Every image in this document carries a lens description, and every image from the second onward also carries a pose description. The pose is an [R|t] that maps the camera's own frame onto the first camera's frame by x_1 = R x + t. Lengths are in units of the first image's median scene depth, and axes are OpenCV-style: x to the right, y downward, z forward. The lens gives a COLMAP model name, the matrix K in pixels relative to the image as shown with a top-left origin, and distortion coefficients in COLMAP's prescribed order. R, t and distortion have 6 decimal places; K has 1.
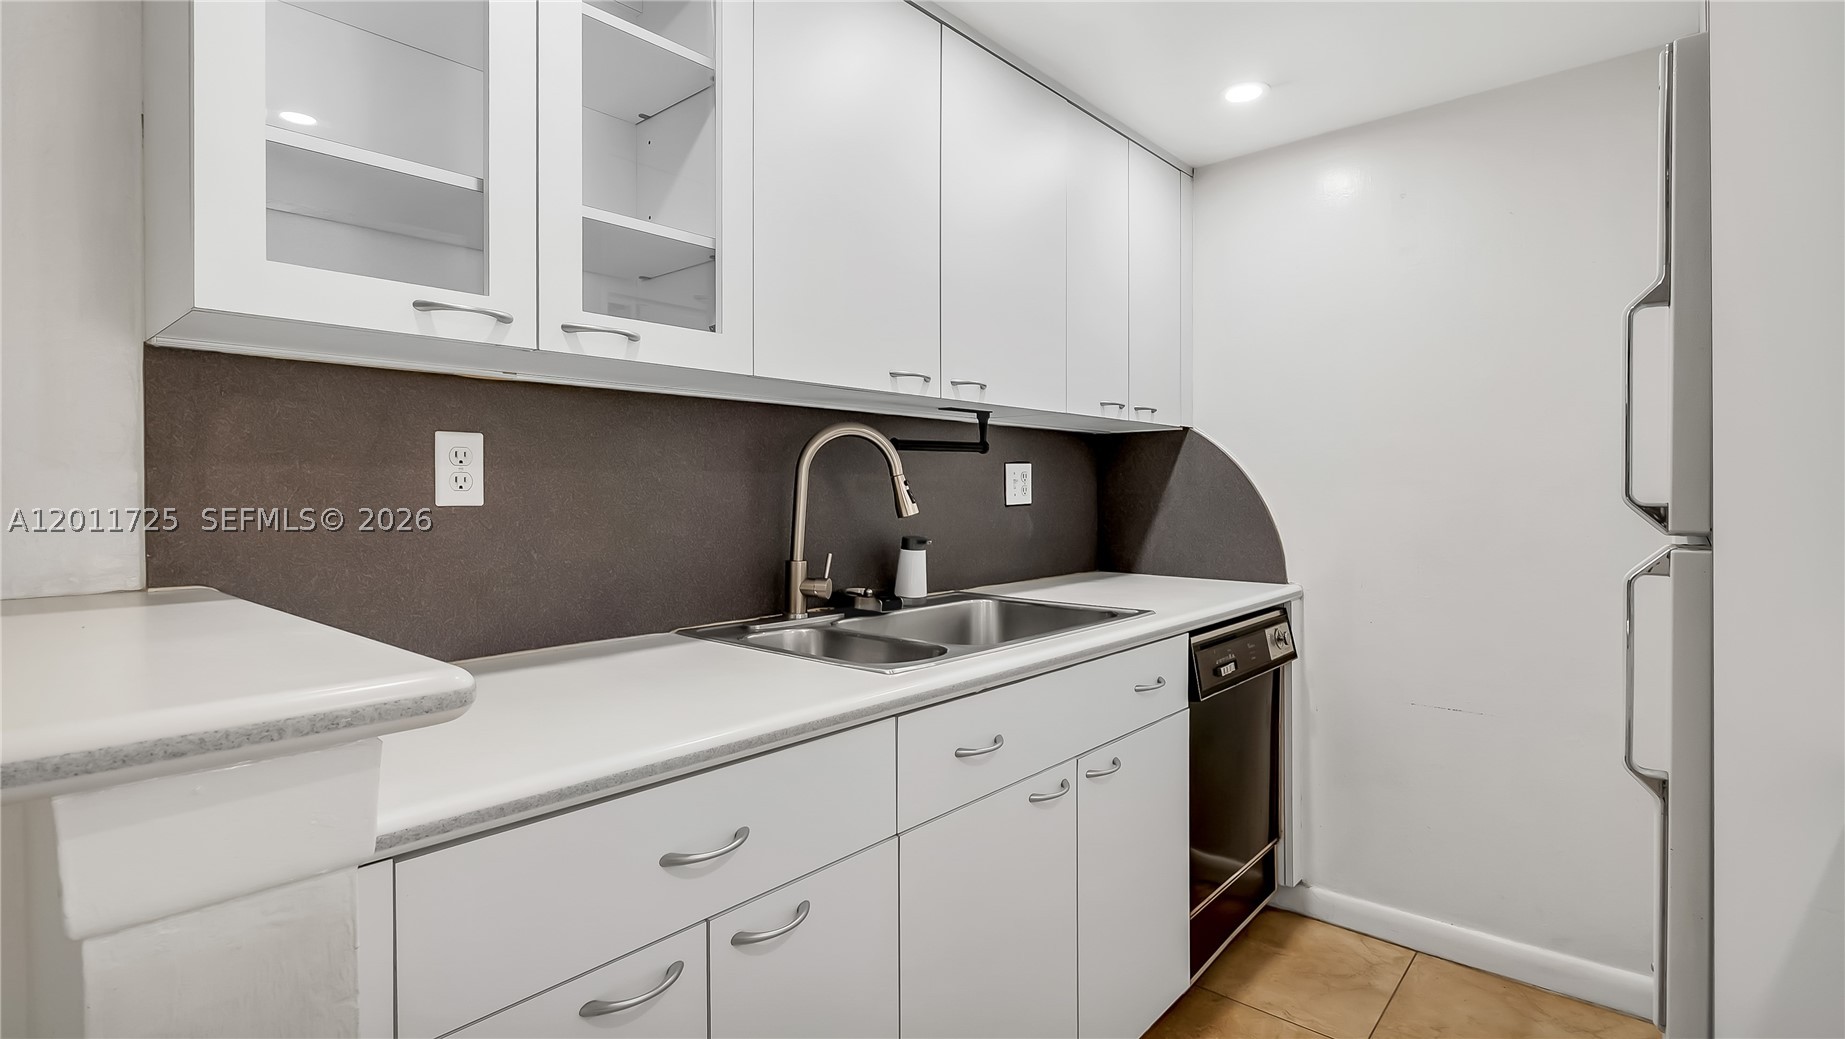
lens RADIAL K [[862.6, 0, 922.5], [0, 862.6, 507.6], [0, 0, 1]] dist [-0.011236, 0.000288]
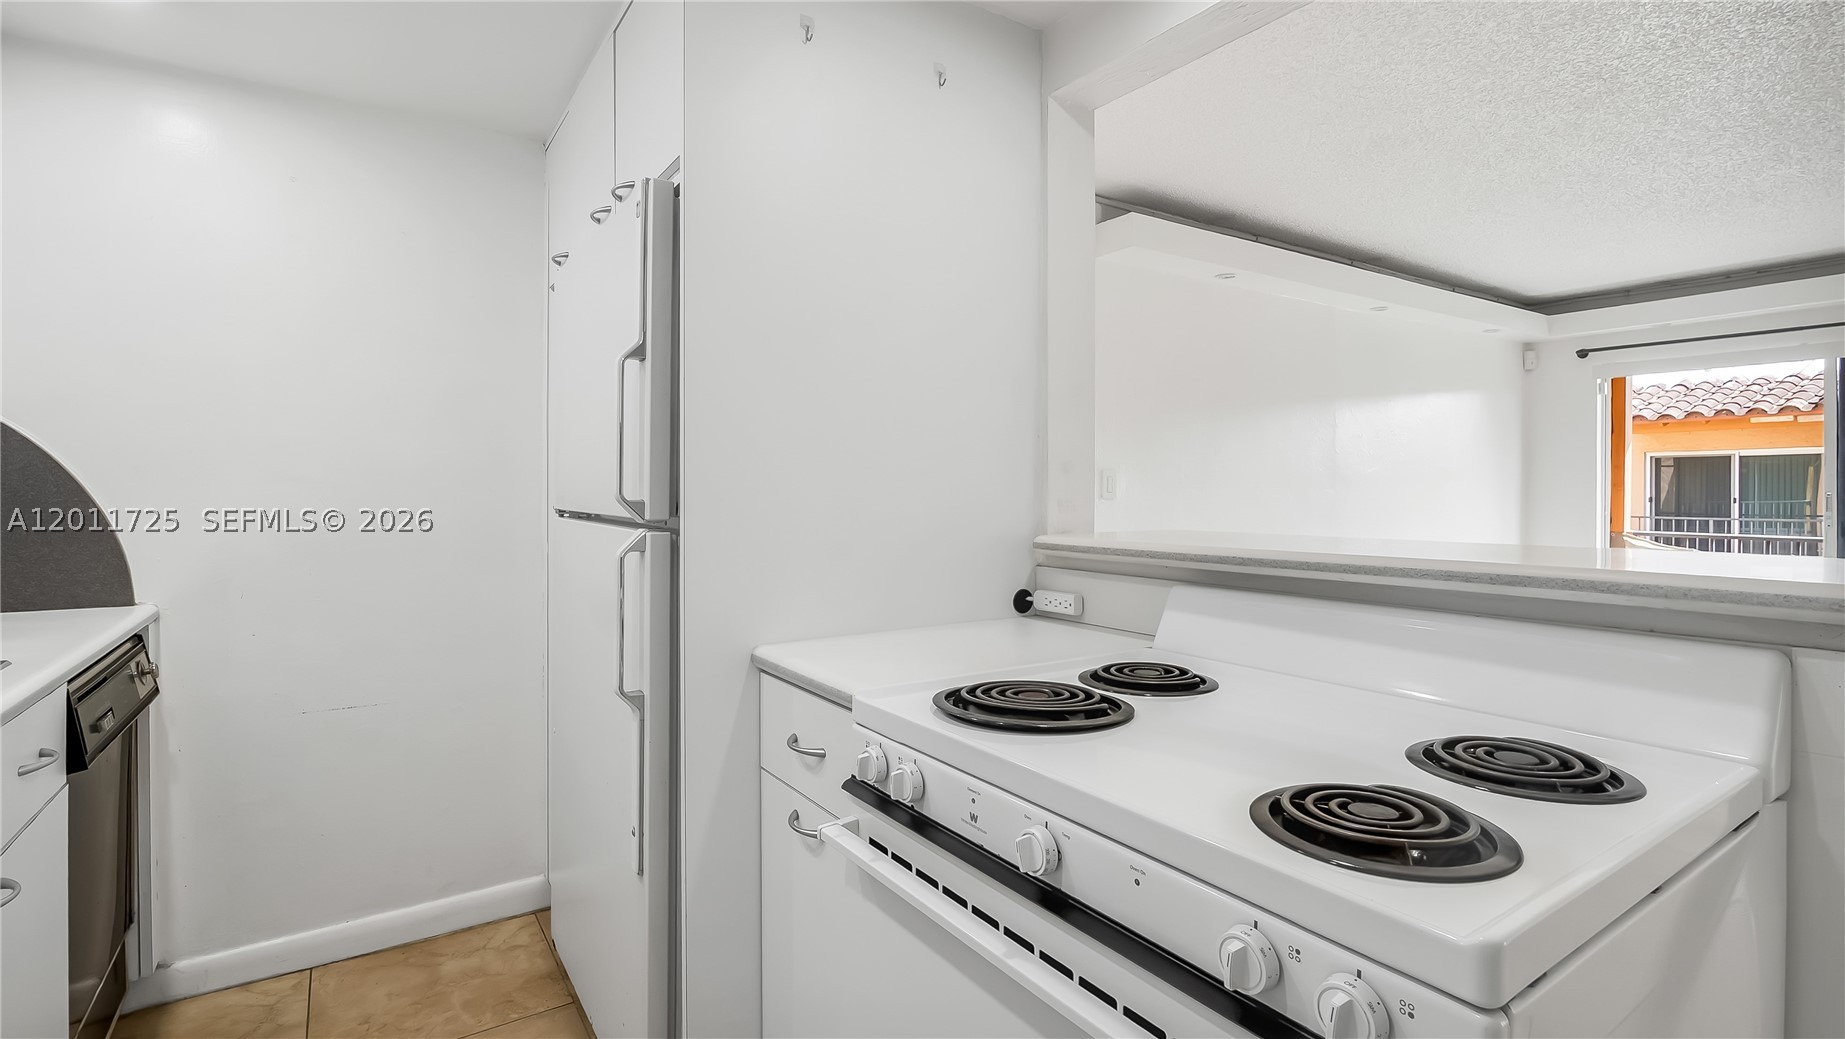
lens RADIAL K [[862.6, 0, 928.6], [0, 862.6, 509.7], [0, 0, 1]] dist [-0.011236, 0.000288]
pose [[0.252021, -0.020226, 0.967510, -0.178945], [0.016885, 0.999721, 0.016501, -0.002179], [-0.967575, 0.012178, 0.252292, 0.084095]]
